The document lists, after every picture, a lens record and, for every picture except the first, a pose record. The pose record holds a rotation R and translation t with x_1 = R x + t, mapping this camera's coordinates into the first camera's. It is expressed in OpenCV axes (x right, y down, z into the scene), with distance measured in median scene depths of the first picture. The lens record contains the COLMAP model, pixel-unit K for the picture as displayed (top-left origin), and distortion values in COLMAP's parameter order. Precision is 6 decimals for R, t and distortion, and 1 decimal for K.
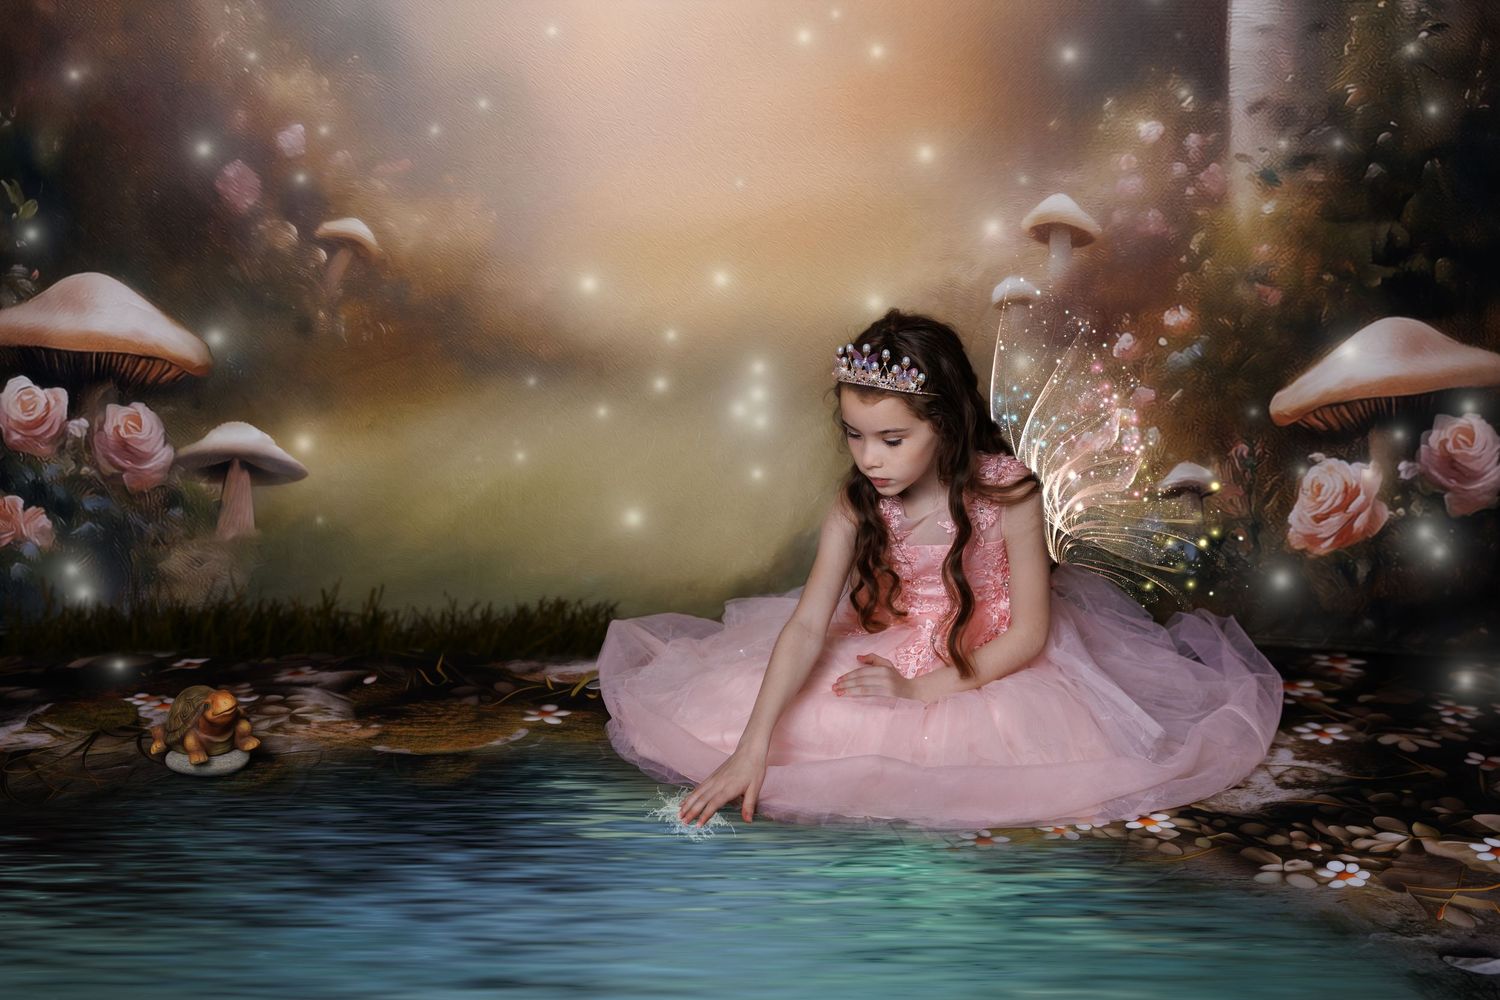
lens RADIAL K [[1868.3, 0, 745.9], [0, 1868.3, 508.6], [0, 0, 1]] dist [0.010791, 0.000000]
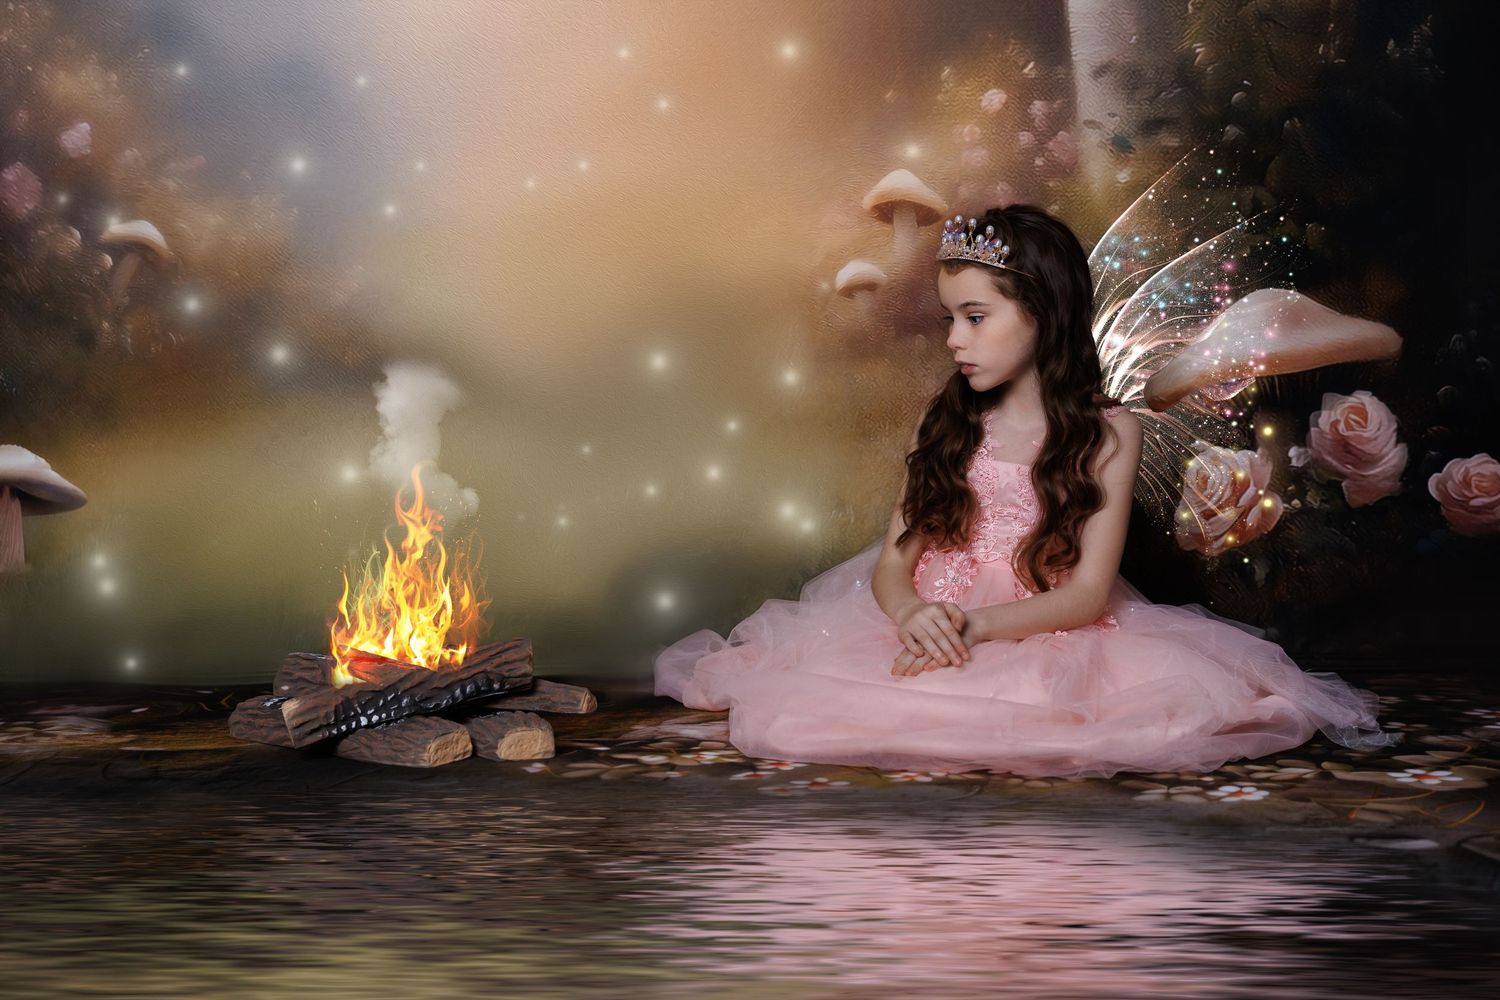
lens RADIAL K [[1868.3, 0, 743.6], [0, 1868.3, 506.4], [0, 0, 1]] dist [0.010791, 0.000000]
pose [[0.999315, -0.029356, 0.022536, 0.062554], [0.033200, 0.980162, -0.195396, 0.174798], [-0.016353, 0.196010, 0.980466, 0.116477]]
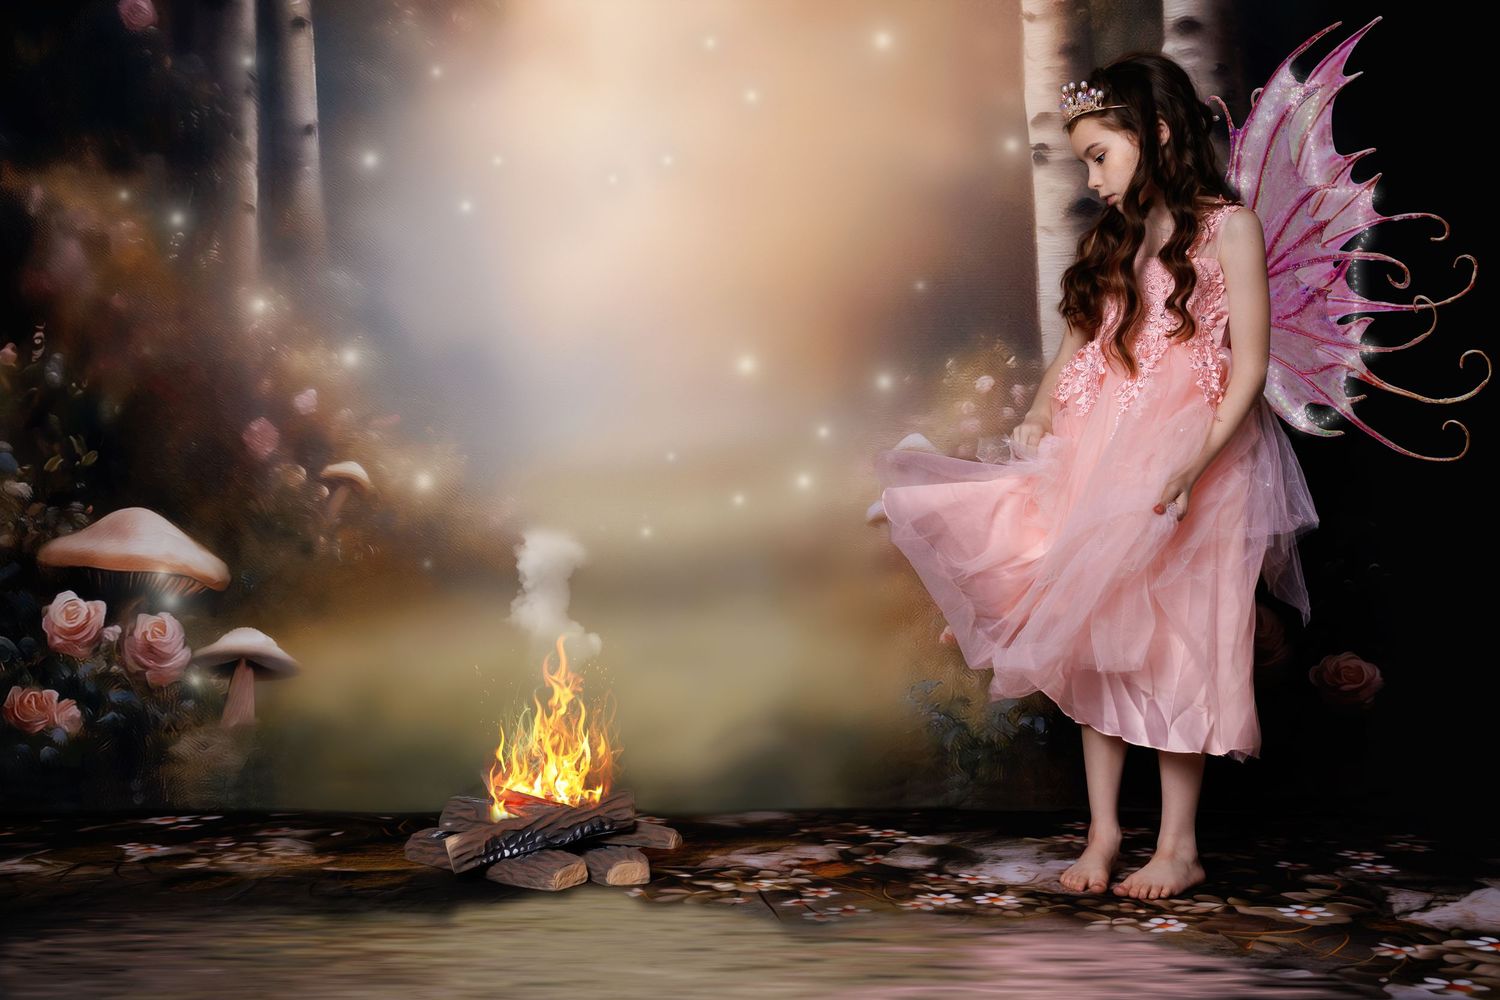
lens RADIAL K [[1428.4, 0, 795.5], [0, 1428.4, 533.8], [0, 0, 1]] dist [0.006327, 0.000000]
pose [[0.999656, -0.011838, 0.023399, 0.062670], [0.017592, 0.964458, -0.263652, 0.147891], [-0.019446, 0.263973, 0.964334, 0.089387]]
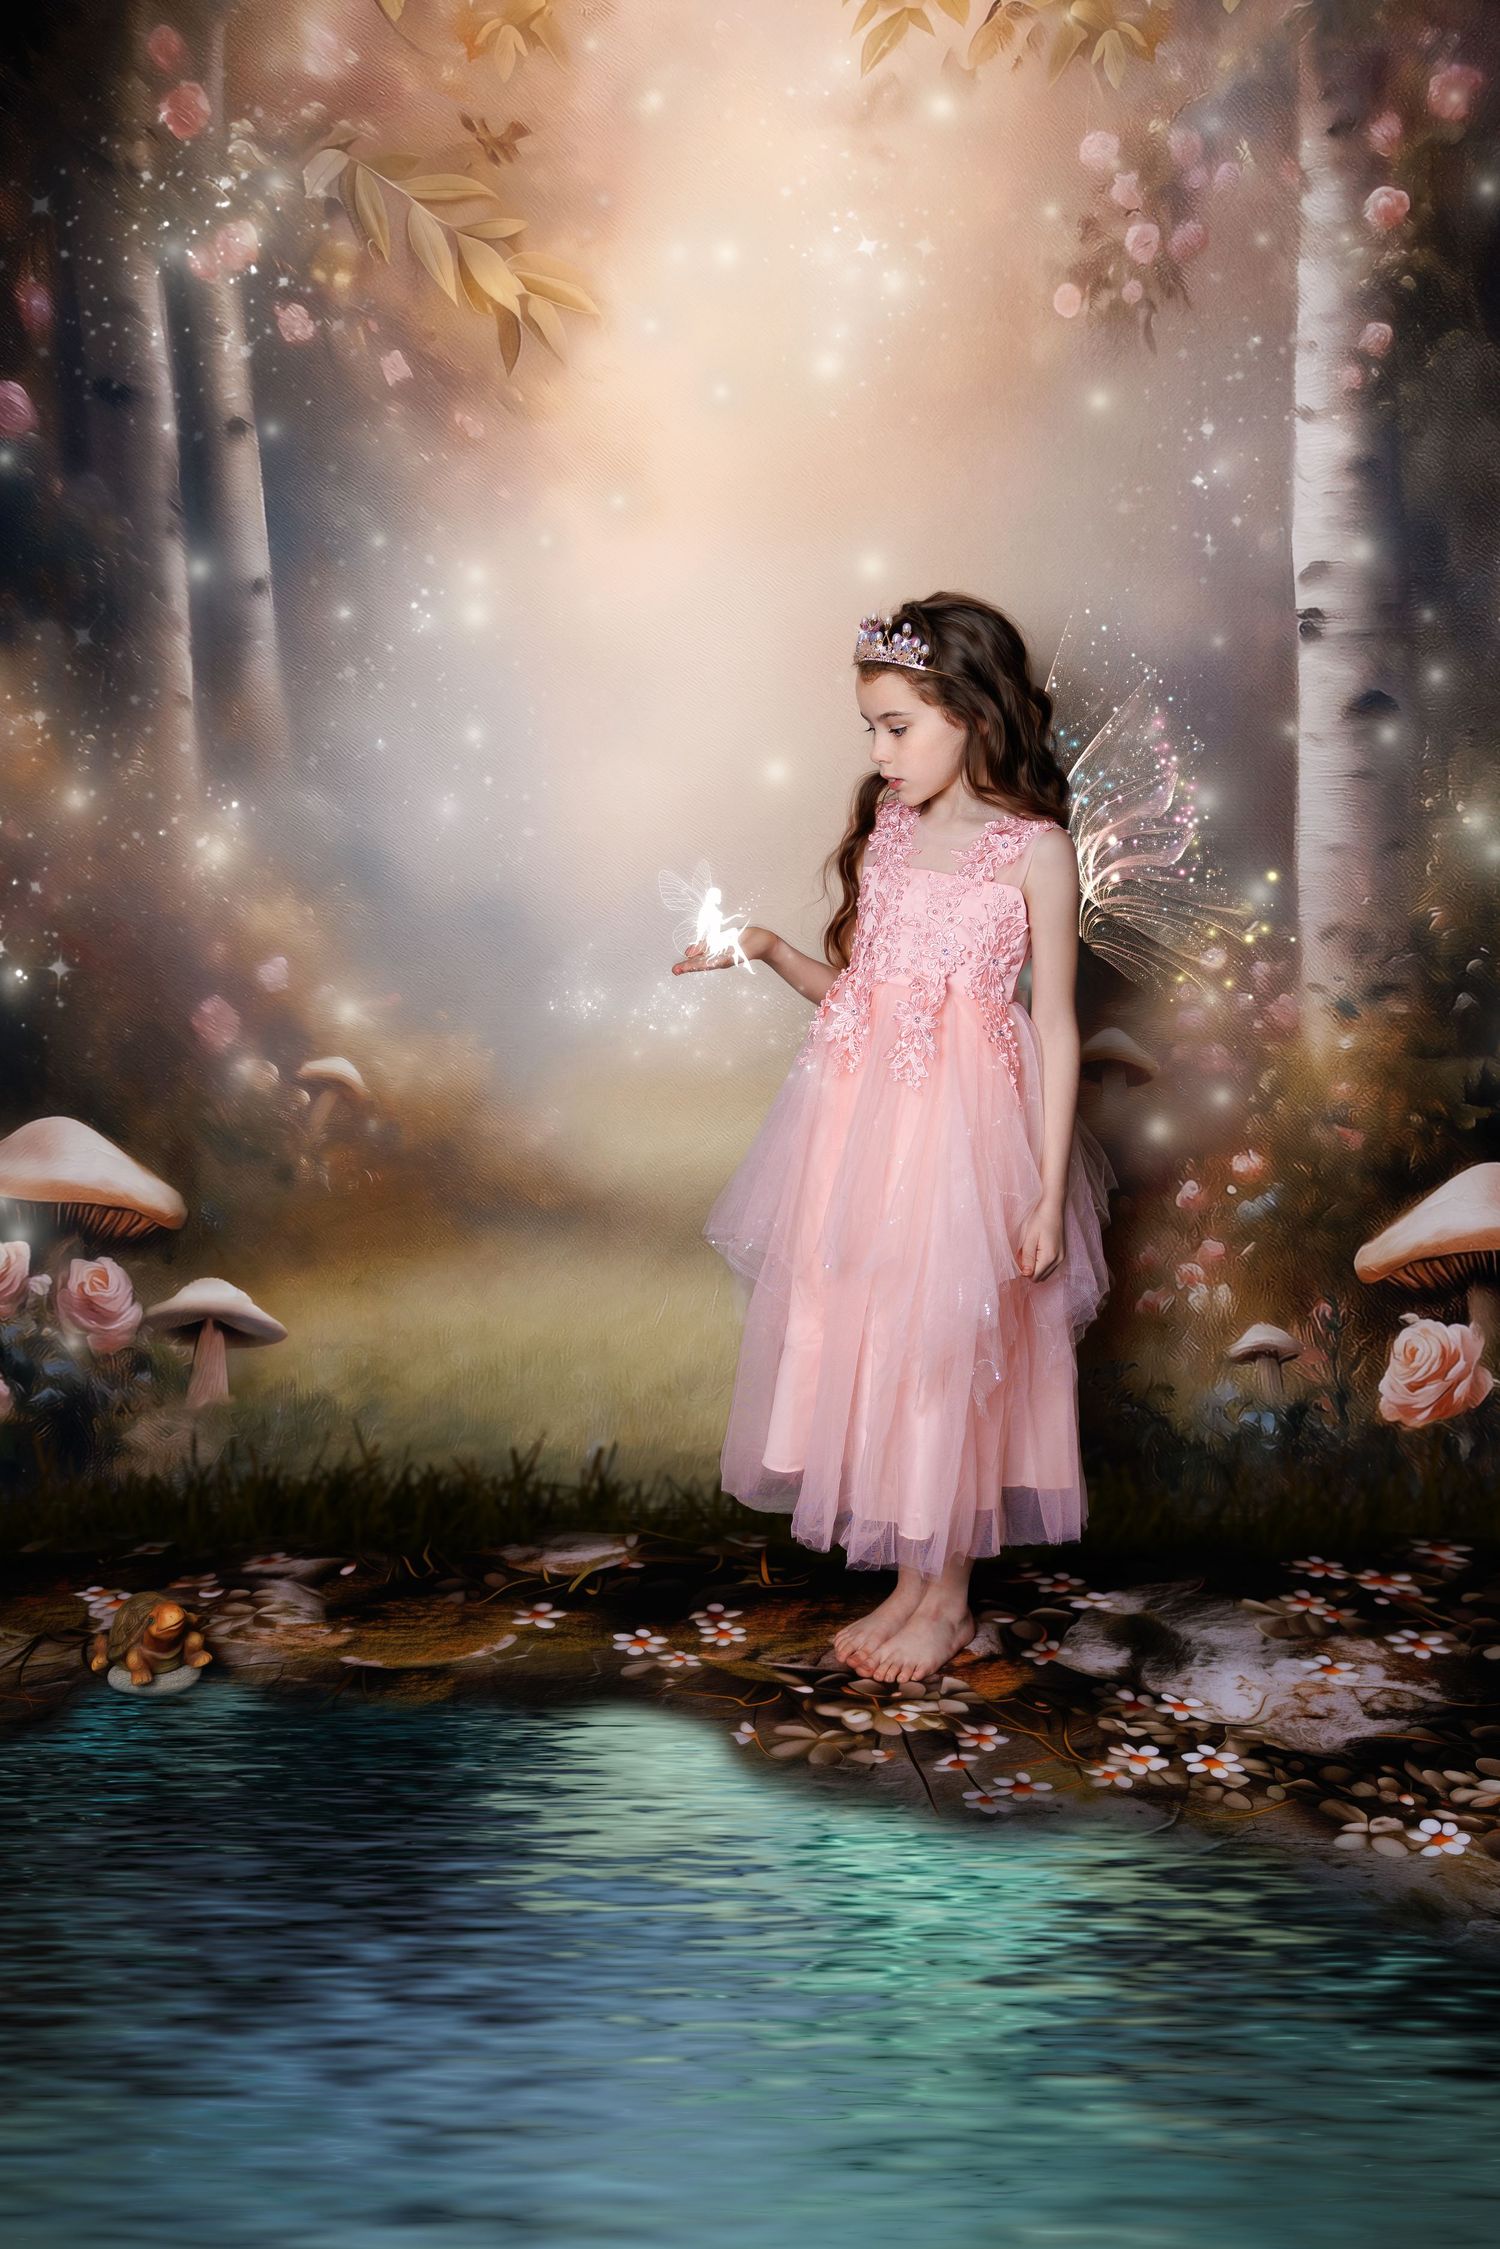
lens RADIAL K [[1985.8, 0, 749.7], [0, 1985.8, 1133.9], [0, 0, 1]] dist [-0.000990, 0.025462]
pose [[0.999134, -0.003487, -0.041471, 0.031888], [0.000552, 0.997506, -0.070577, -0.049008], [0.041614, 0.070492, 0.996644, 0.039653]]
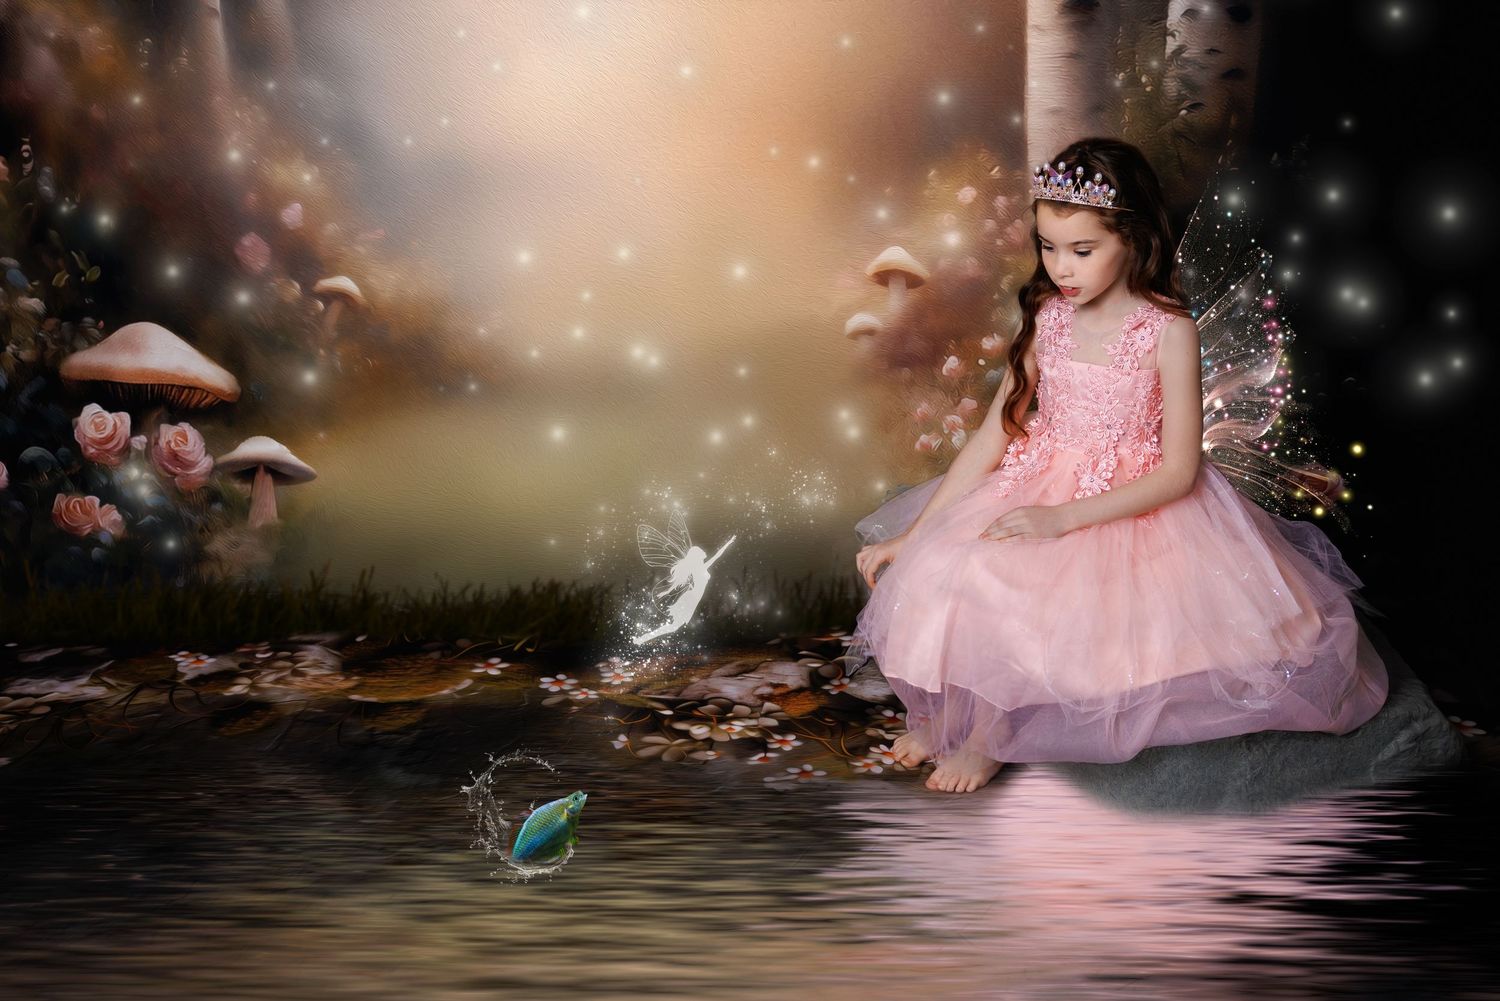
lens RADIAL K [[1426.9, 0, 748.3], [0, 1426.9, 502.7], [0, 0, 1]] dist [0.005775, 0.000000]
pose [[0.999120, -0.013698, -0.039648, 0.103493], [0.015506, 0.998837, 0.045663, -0.041207], [0.038976, -0.046238, 0.998170, 0.031187]]
